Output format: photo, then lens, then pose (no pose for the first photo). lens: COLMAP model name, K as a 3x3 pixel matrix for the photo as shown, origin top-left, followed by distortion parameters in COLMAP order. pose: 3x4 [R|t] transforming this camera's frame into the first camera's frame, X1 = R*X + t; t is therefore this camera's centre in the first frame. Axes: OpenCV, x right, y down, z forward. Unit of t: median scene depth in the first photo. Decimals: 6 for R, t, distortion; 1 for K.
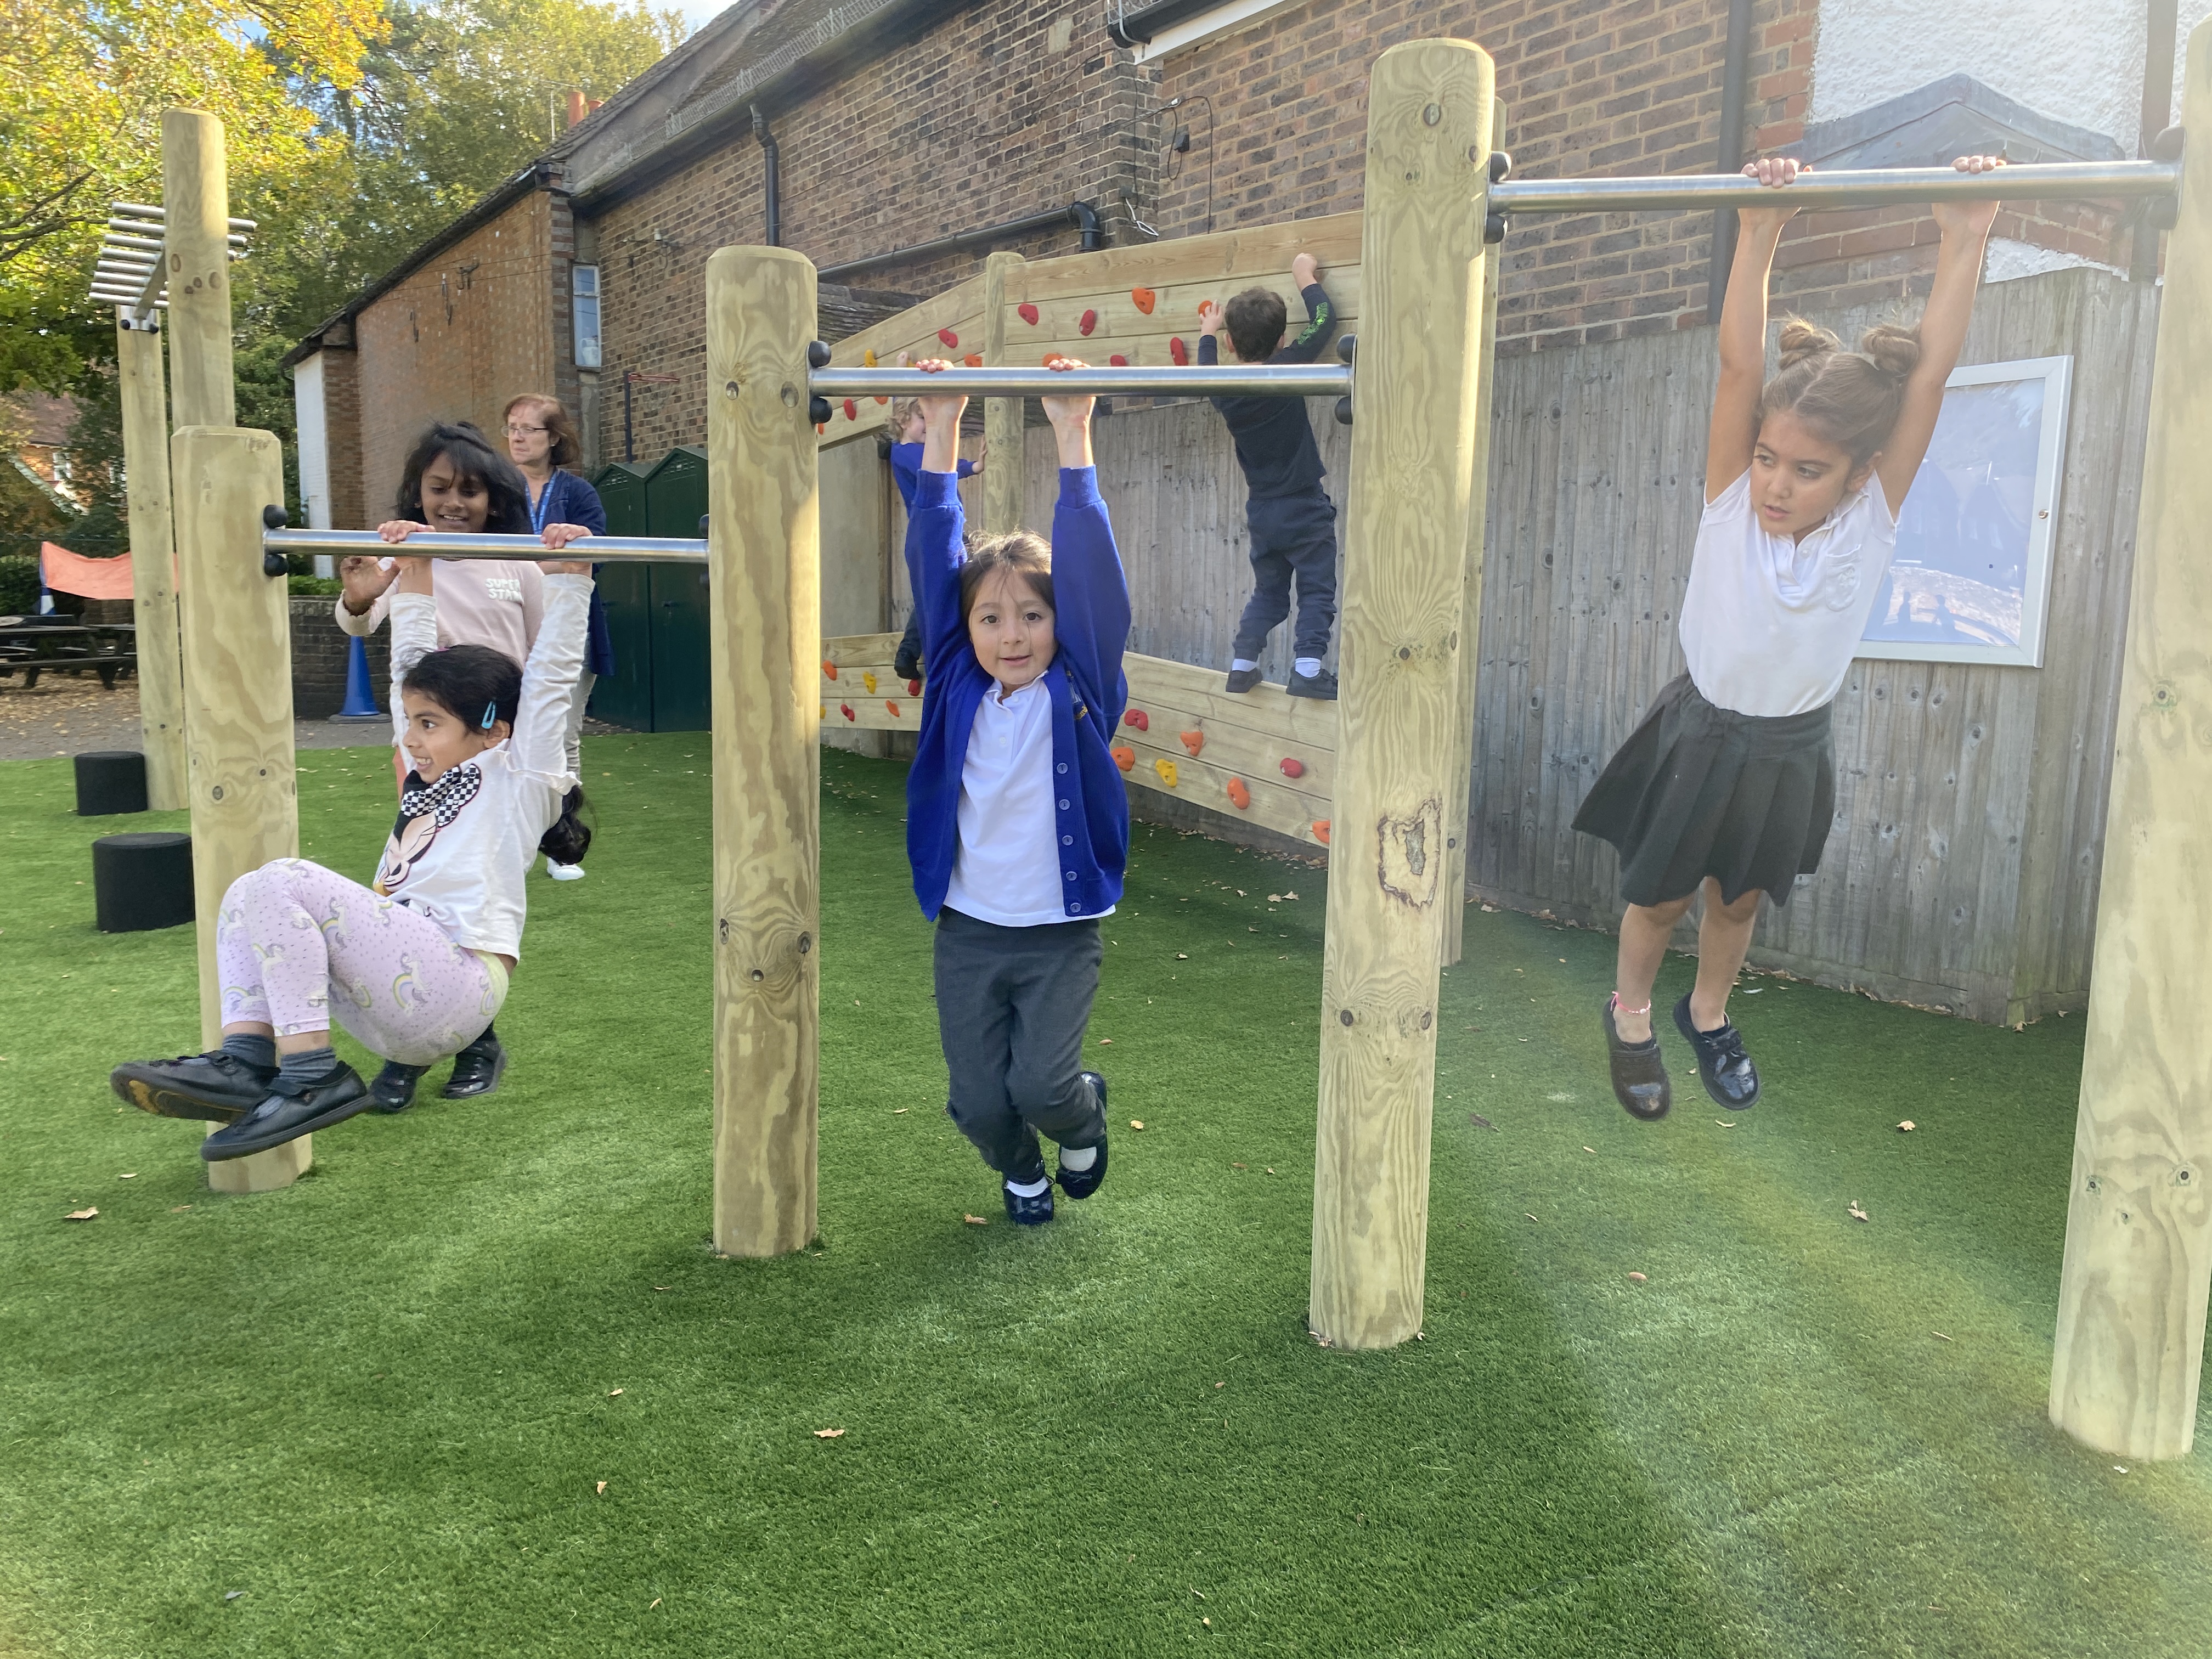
lens RADIAL K [[1679.2, 0, 1103.8], [0, 1679.2, 840.4], [0, 0, 1]] dist [0.054545, -0.118105]
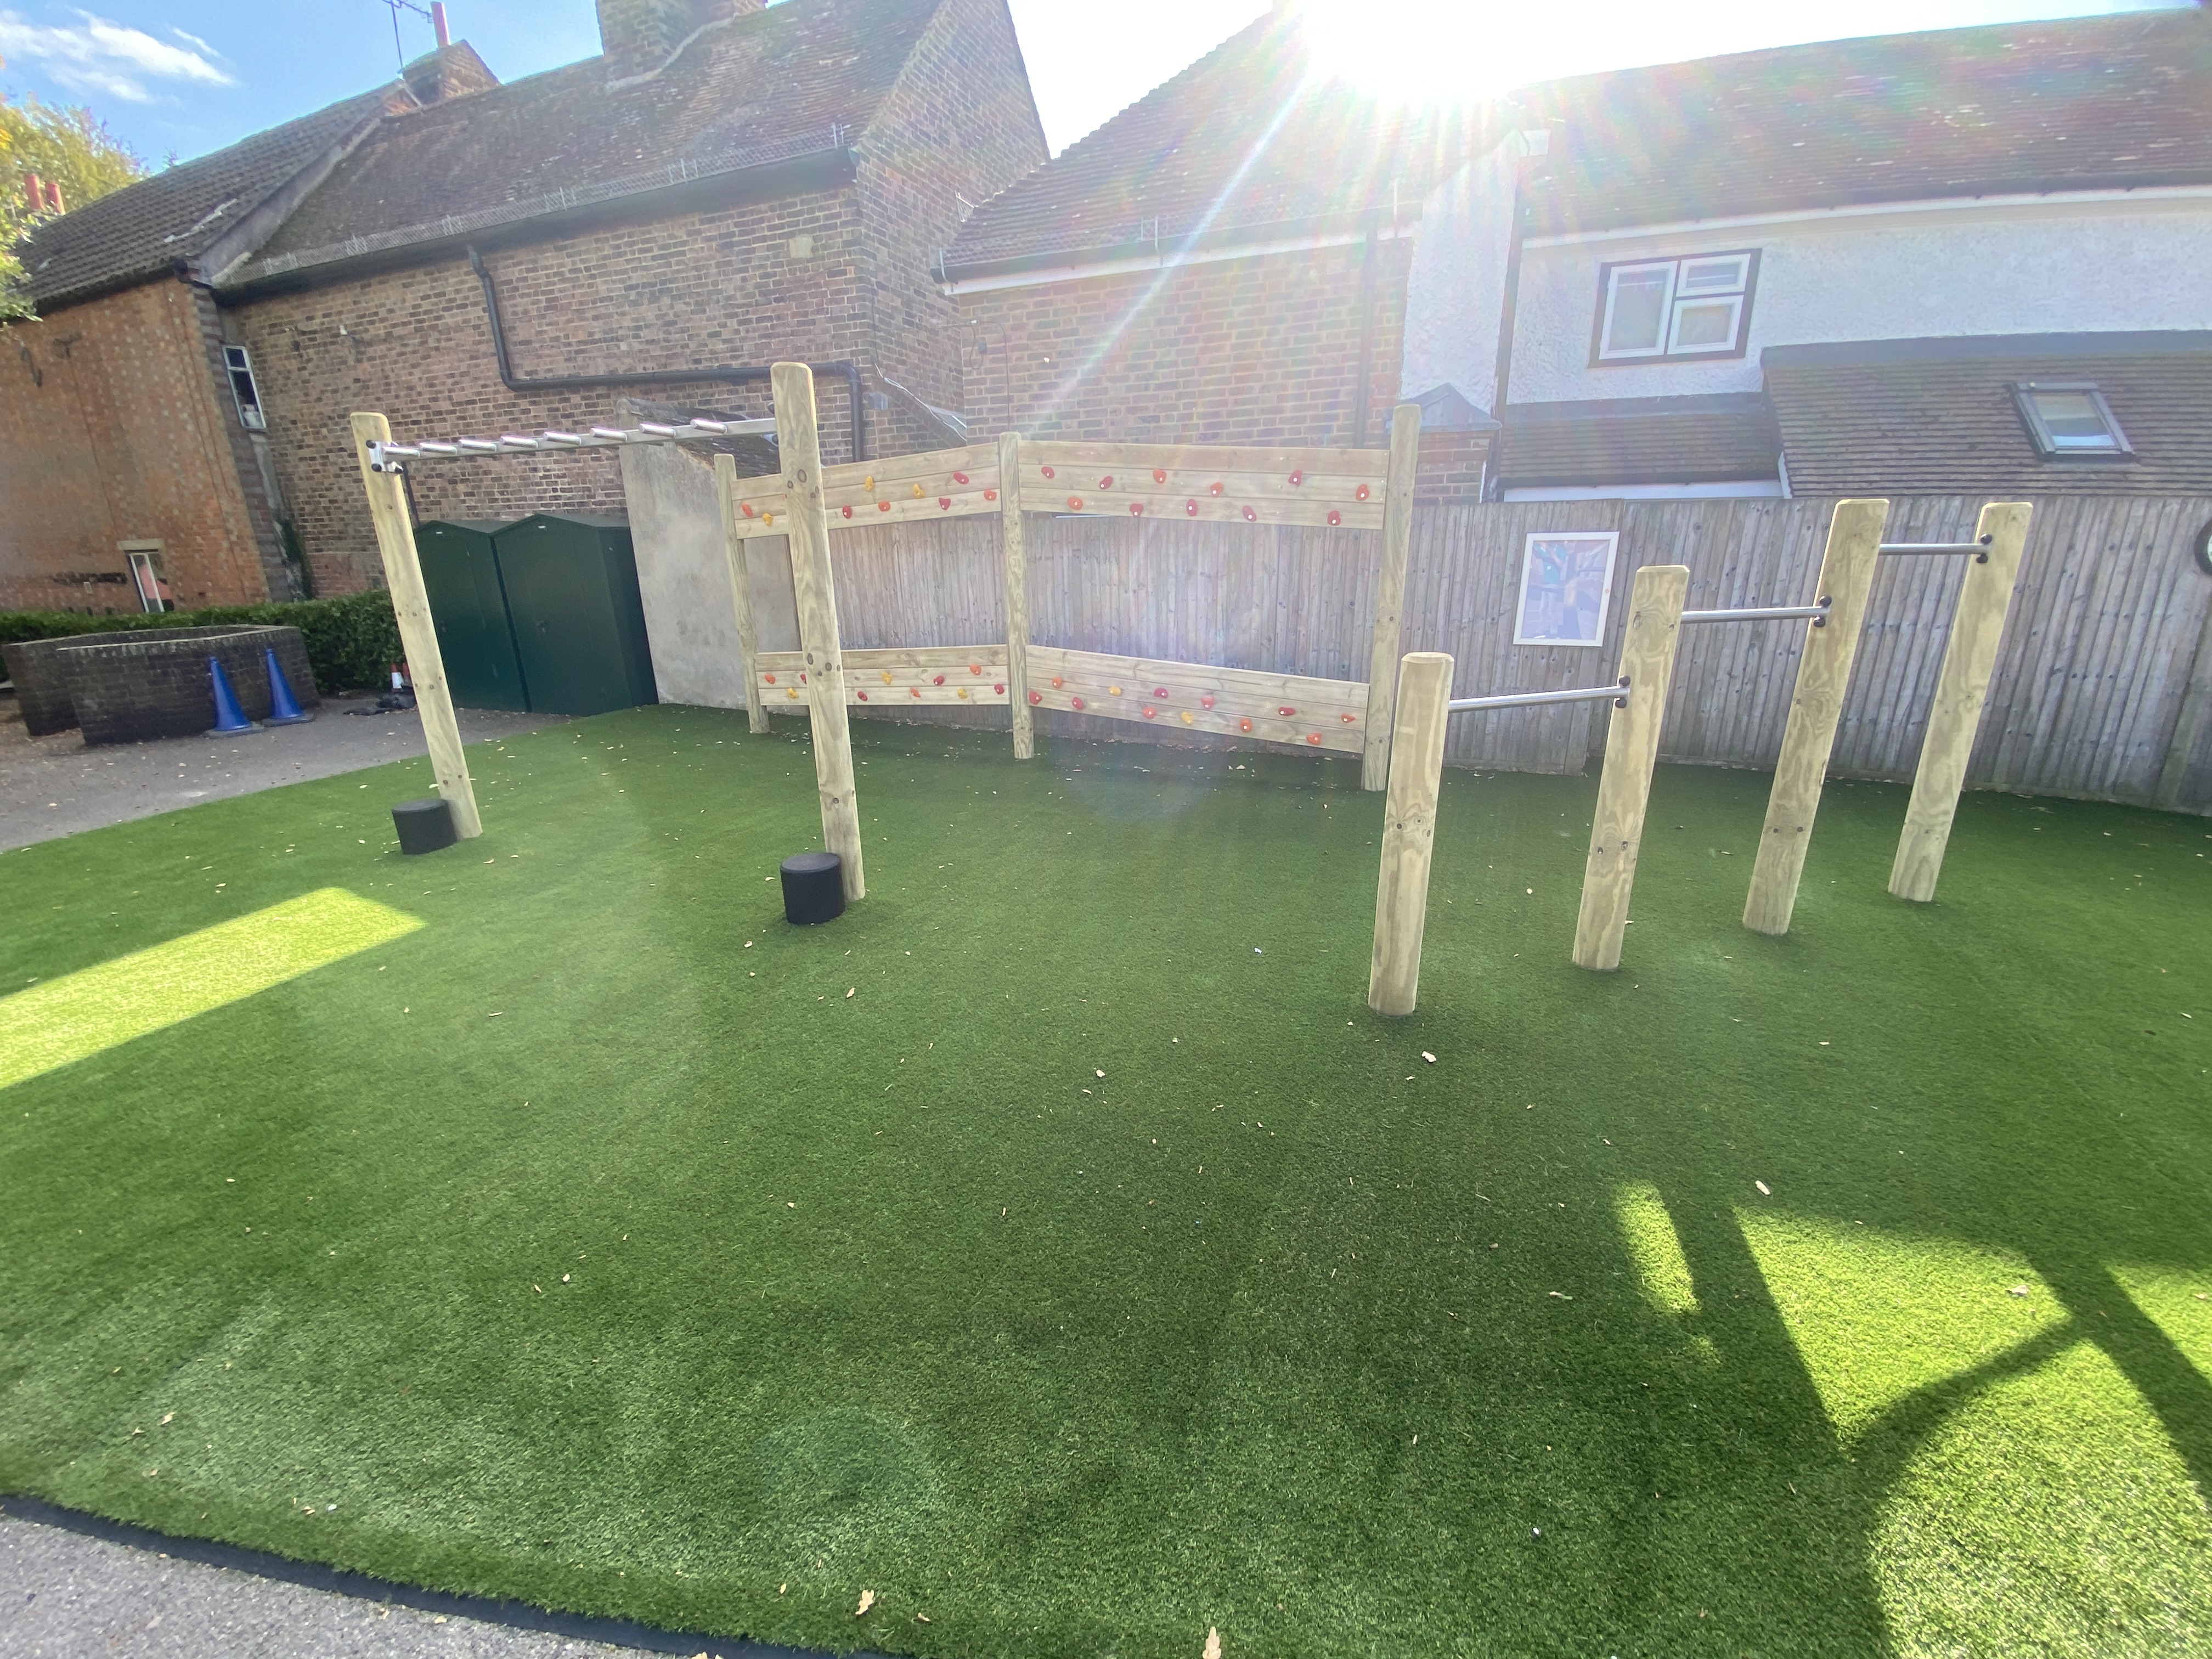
lens RADIAL K [[902.6, 0, 1114.1], [0, 902.6, 836.2], [0, 0, 1]] dist [0.010473, -0.015195]
pose [[0.825518, -0.205063, 0.525803, -0.354723], [0.114761, 0.973182, 0.199363, -0.072428], [-0.552584, -0.104236, 0.826913, 0.073325]]
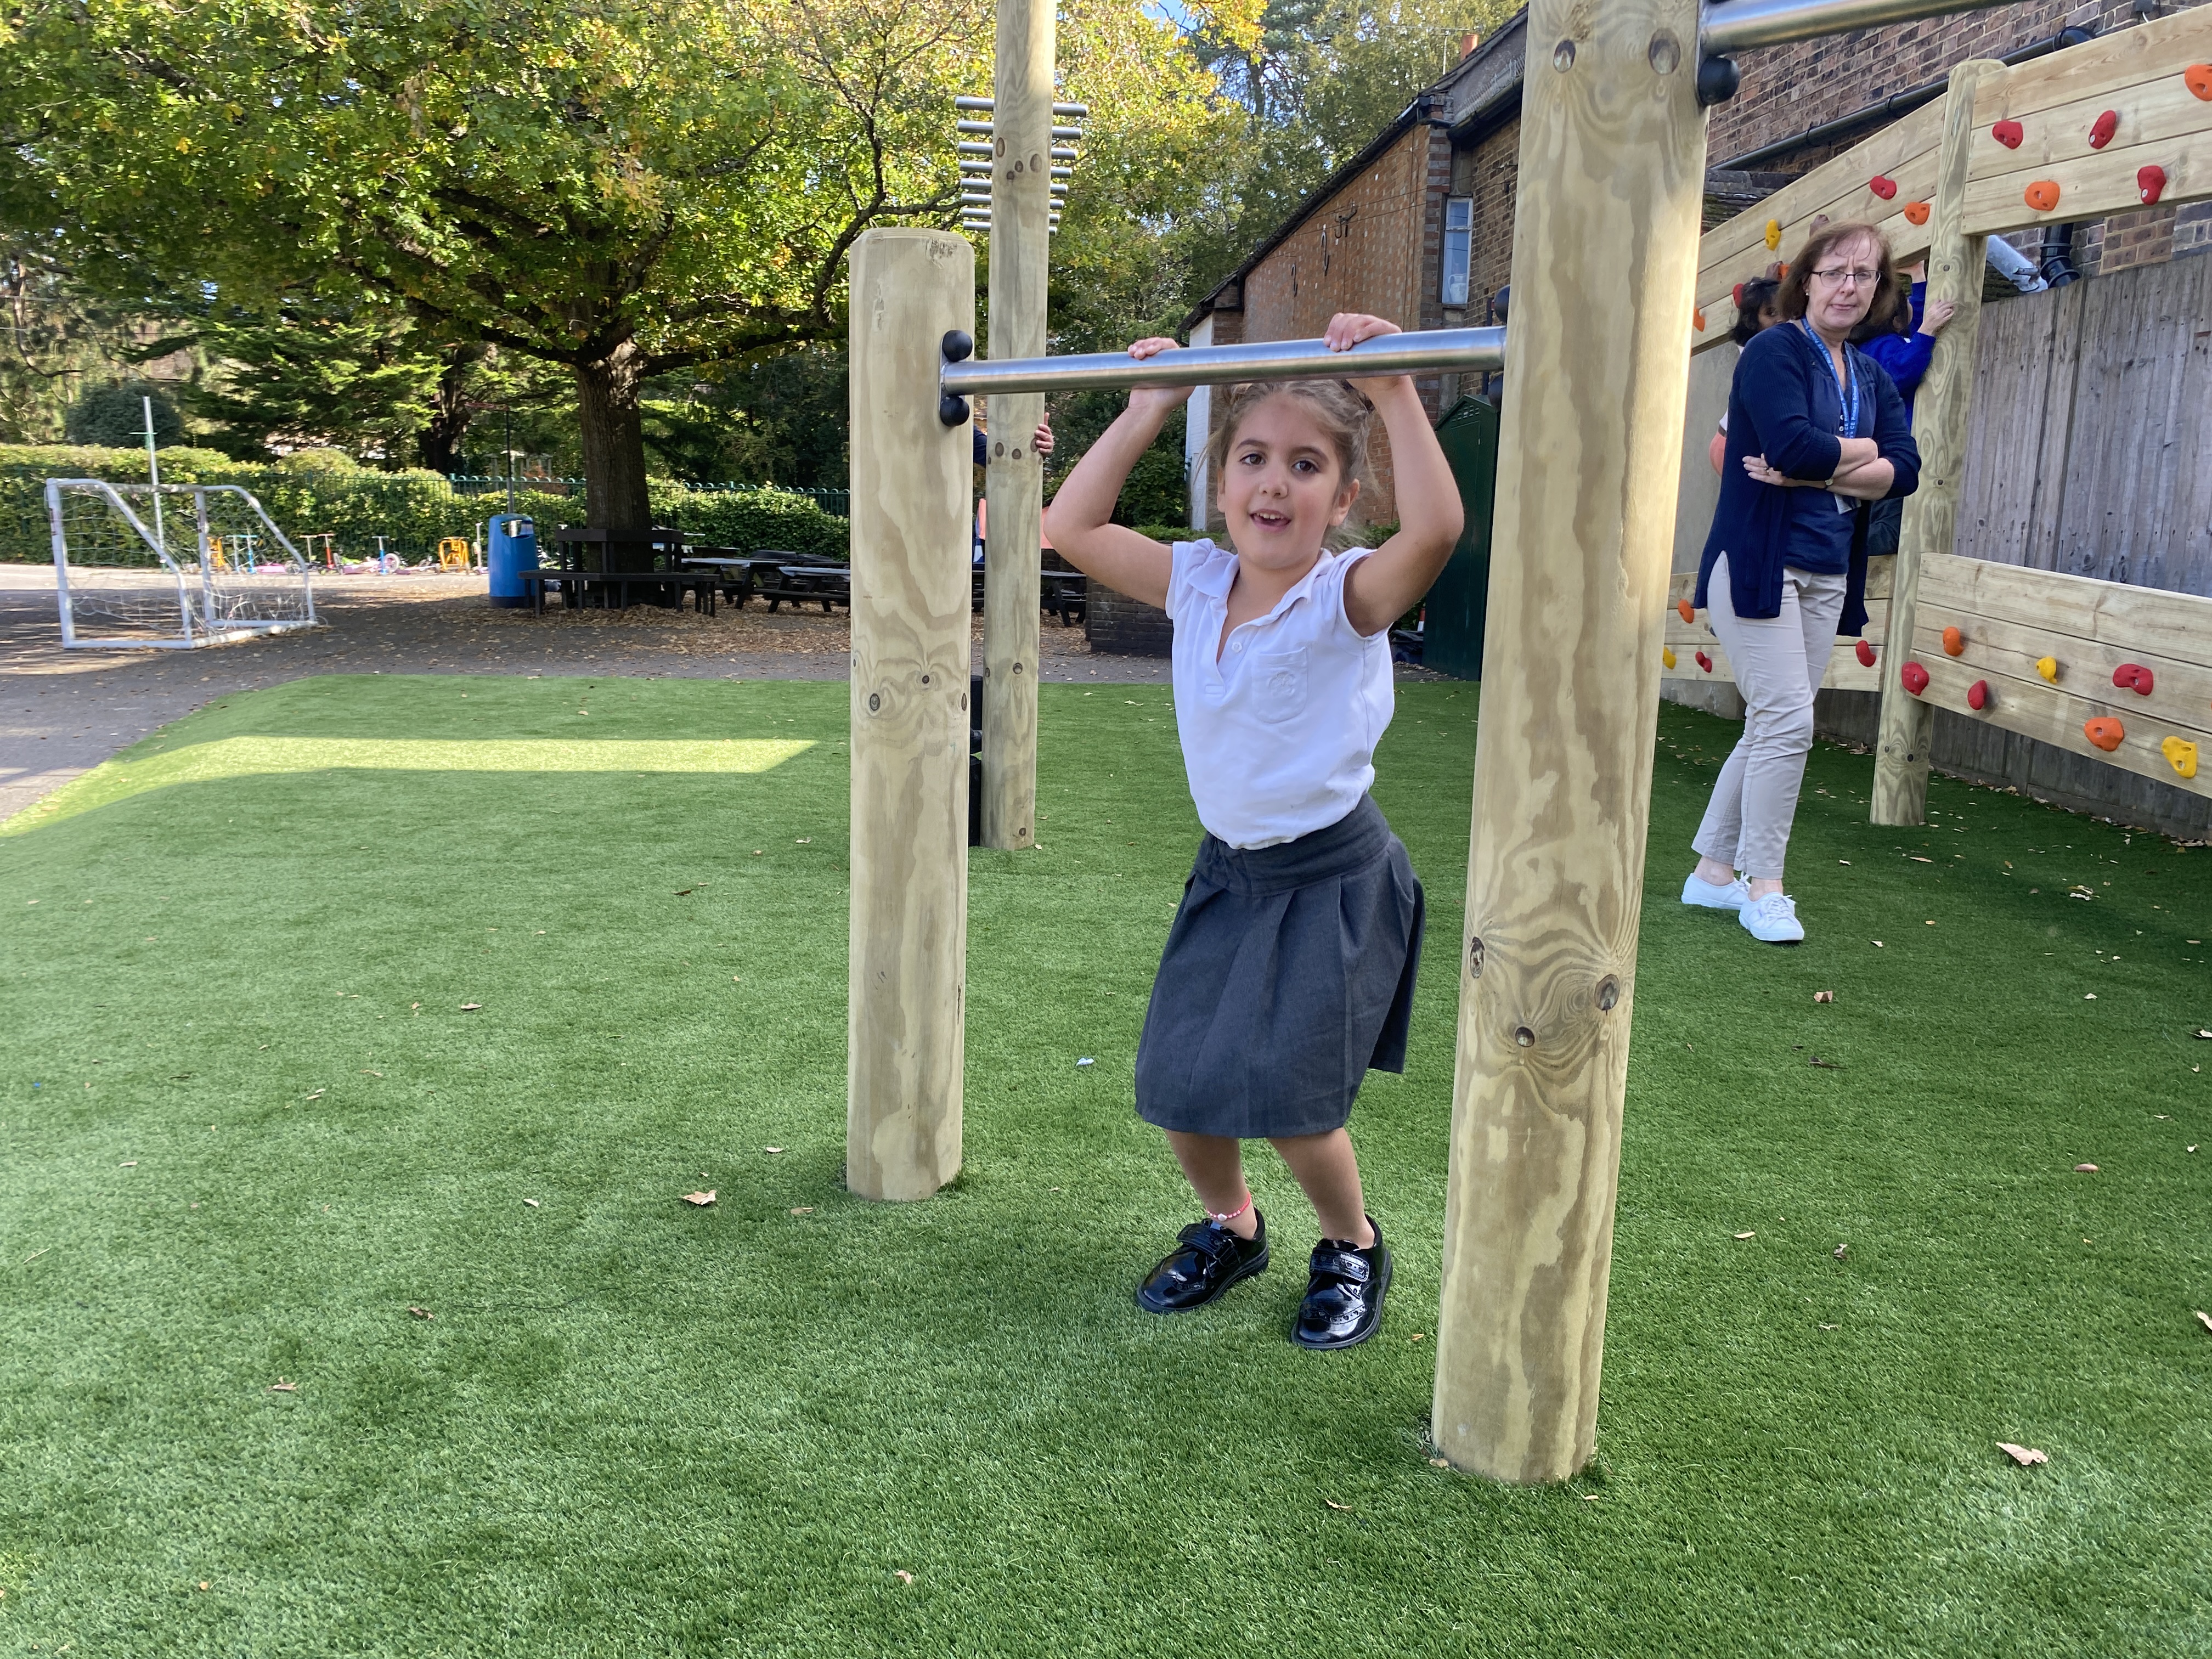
lens RADIAL K [[1686.6, 0, 1106.0], [0, 1686.6, 829.5], [0, 0, 1]] dist [0.025193, -0.015408]
pose [[0.882926, 0.082703, -0.462172, -0.014643], [-0.074202, 0.996572, 0.036577, -0.001414], [0.463613, 0.002000, 0.886036, 0.090191]]
